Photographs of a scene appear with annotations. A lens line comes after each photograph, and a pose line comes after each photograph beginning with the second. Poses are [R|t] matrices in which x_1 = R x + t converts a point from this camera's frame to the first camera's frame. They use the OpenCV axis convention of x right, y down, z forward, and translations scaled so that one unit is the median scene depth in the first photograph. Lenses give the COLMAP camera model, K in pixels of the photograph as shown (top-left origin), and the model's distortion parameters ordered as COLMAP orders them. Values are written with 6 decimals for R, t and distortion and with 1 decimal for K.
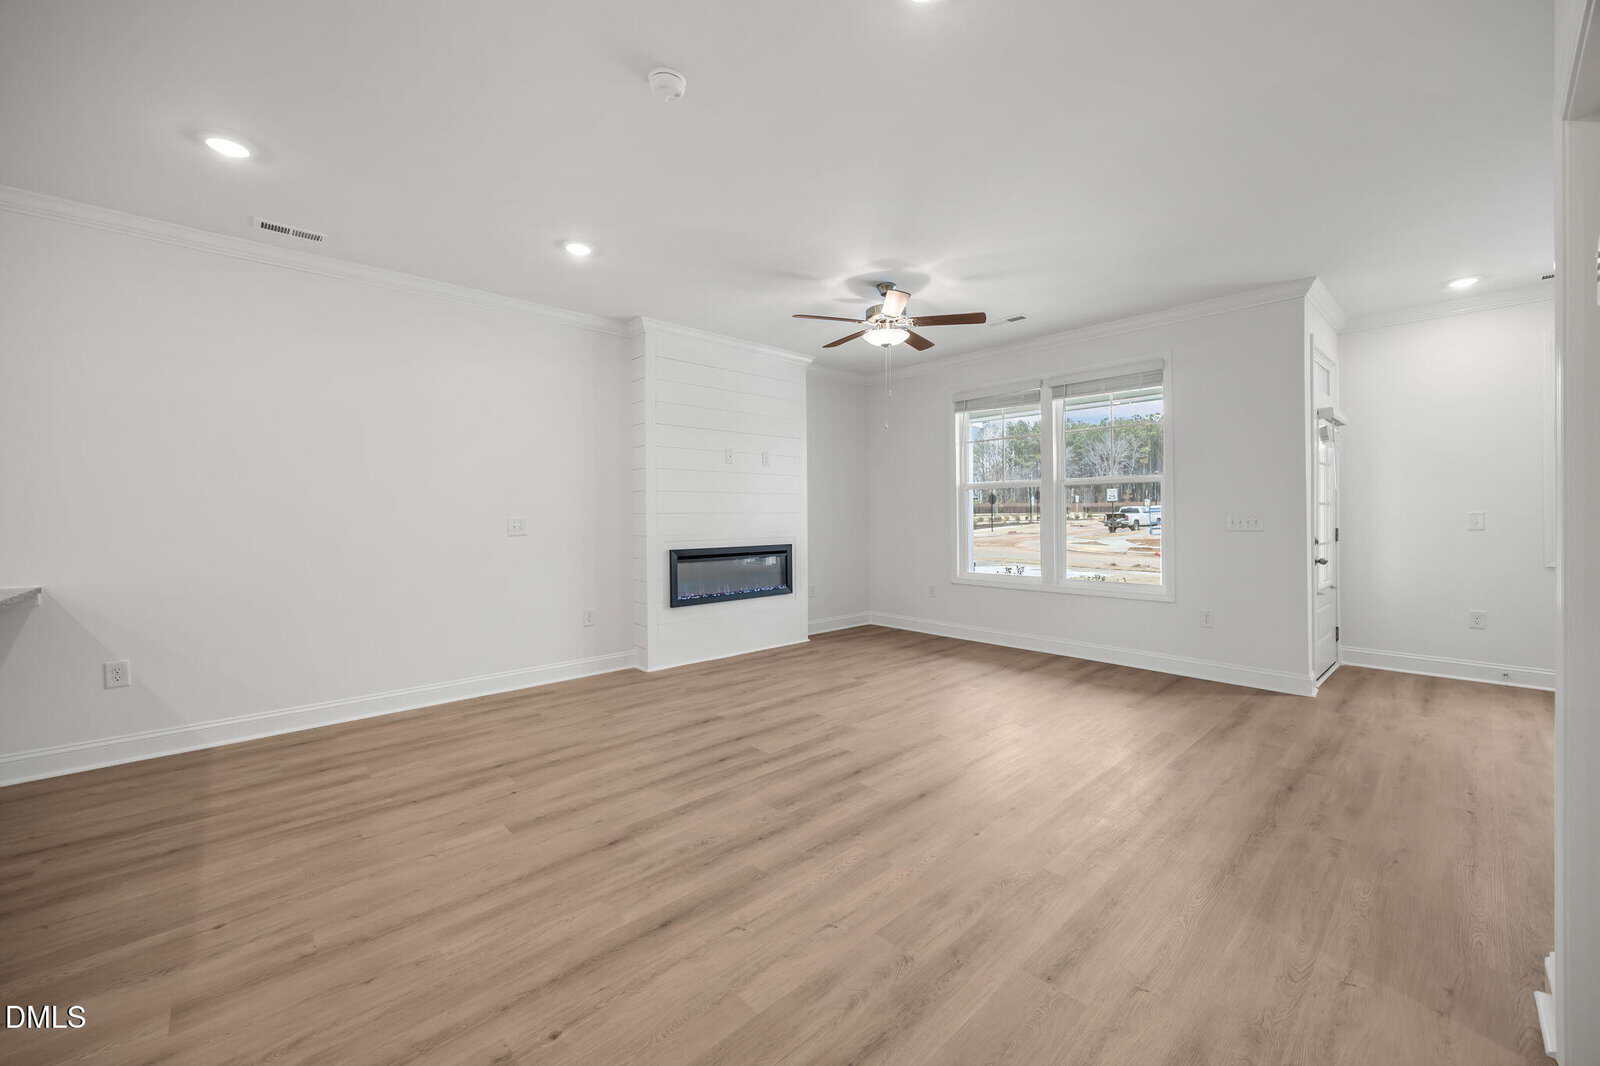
lens RADIAL K [[611.3, 0, 812.0], [0, 611.3, 522.6], [0, 0, 1]] dist [0.002802, -0.000525]
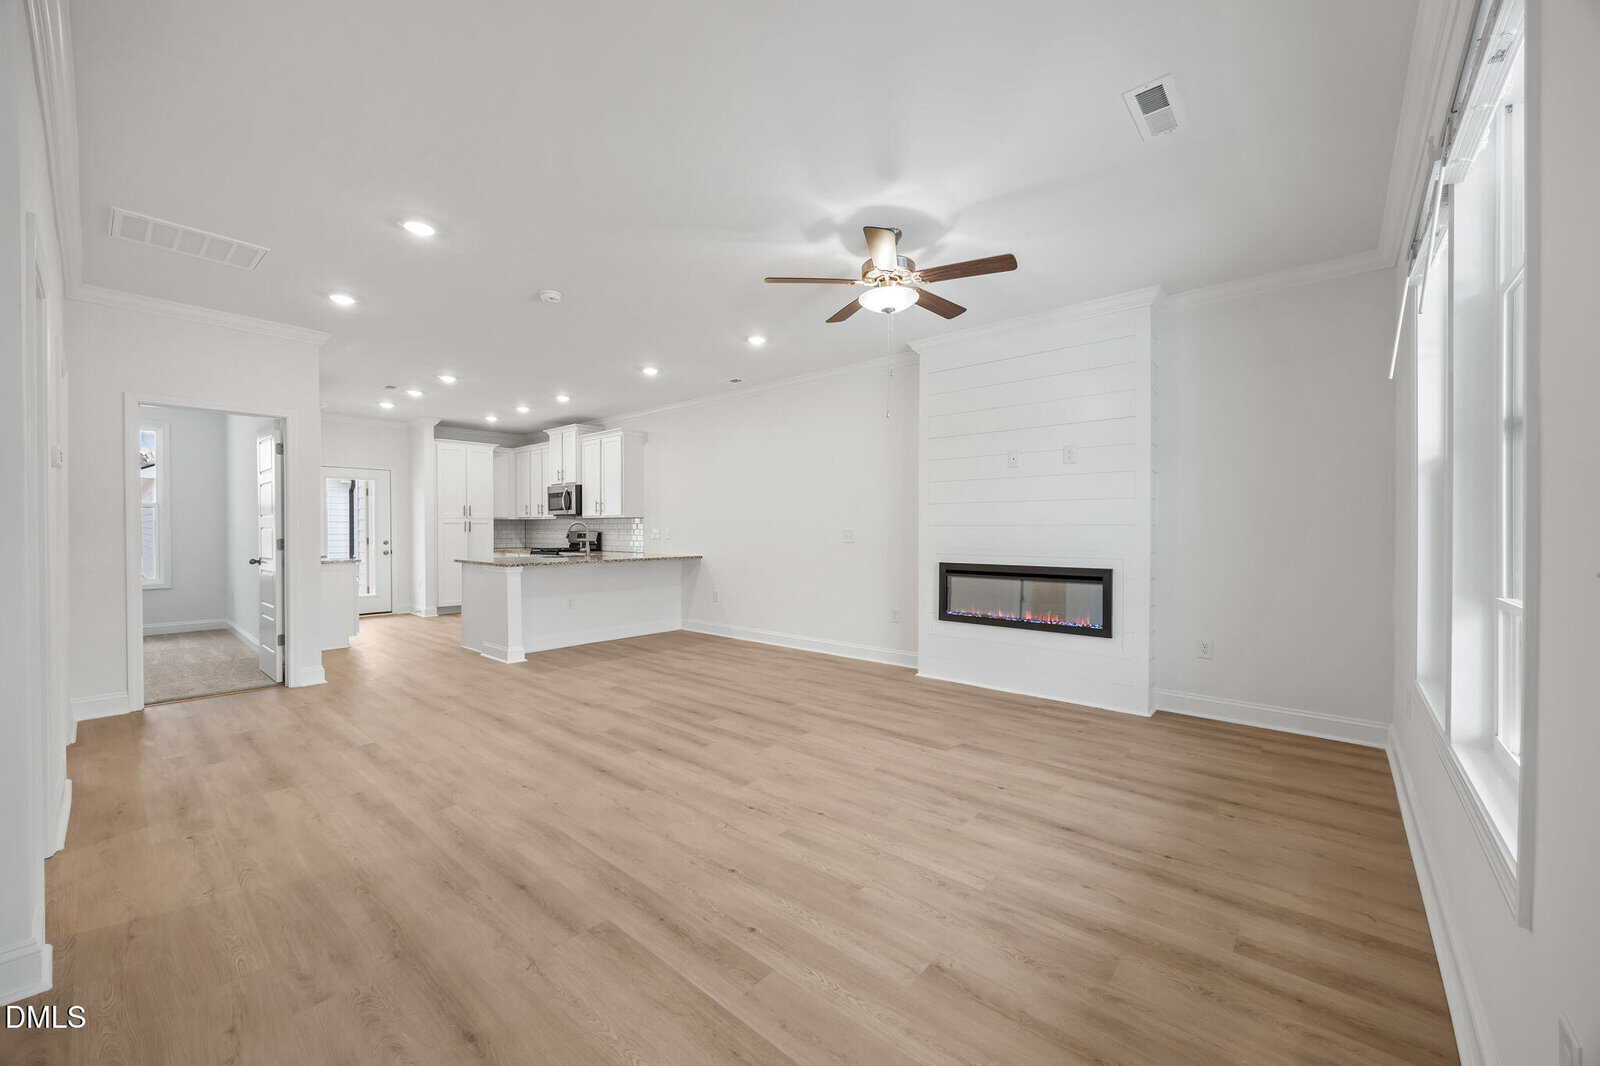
lens RADIAL K [[611.3, 0, 813.5], [0, 611.3, 535.4], [0, 0, 1]] dist [0.002802, -0.000525]
pose [[0.118081, 0.016712, -0.992863, 1.068630], [-0.012258, 0.999807, 0.015371, -0.017304], [0.992928, 0.010355, 0.118263, 0.978824]]
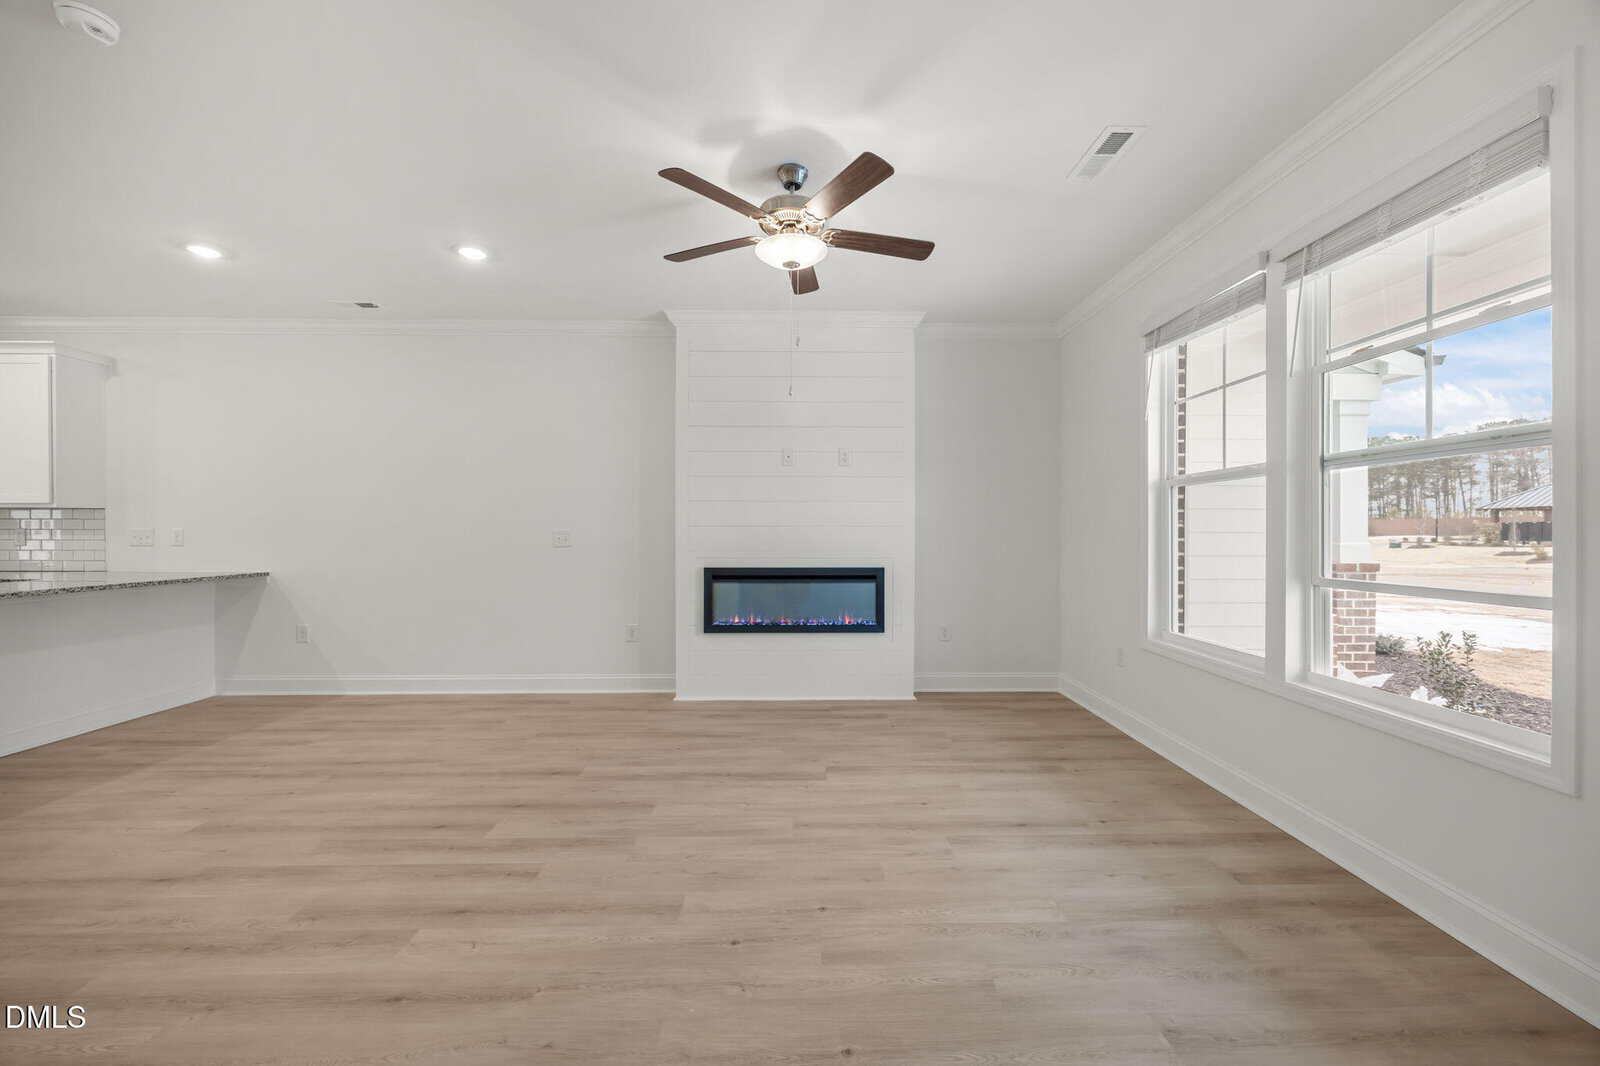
lens RADIAL K [[611.3, 0, 812.0], [0, 611.3, 536.7], [0, 0, 1]] dist [0.002802, -0.000525]
pose [[0.746081, 0.015217, -0.665681, 0.684679], [-0.013686, 0.999878, 0.007518, -0.012458], [0.665714, 0.003502, 0.746199, 0.642456]]
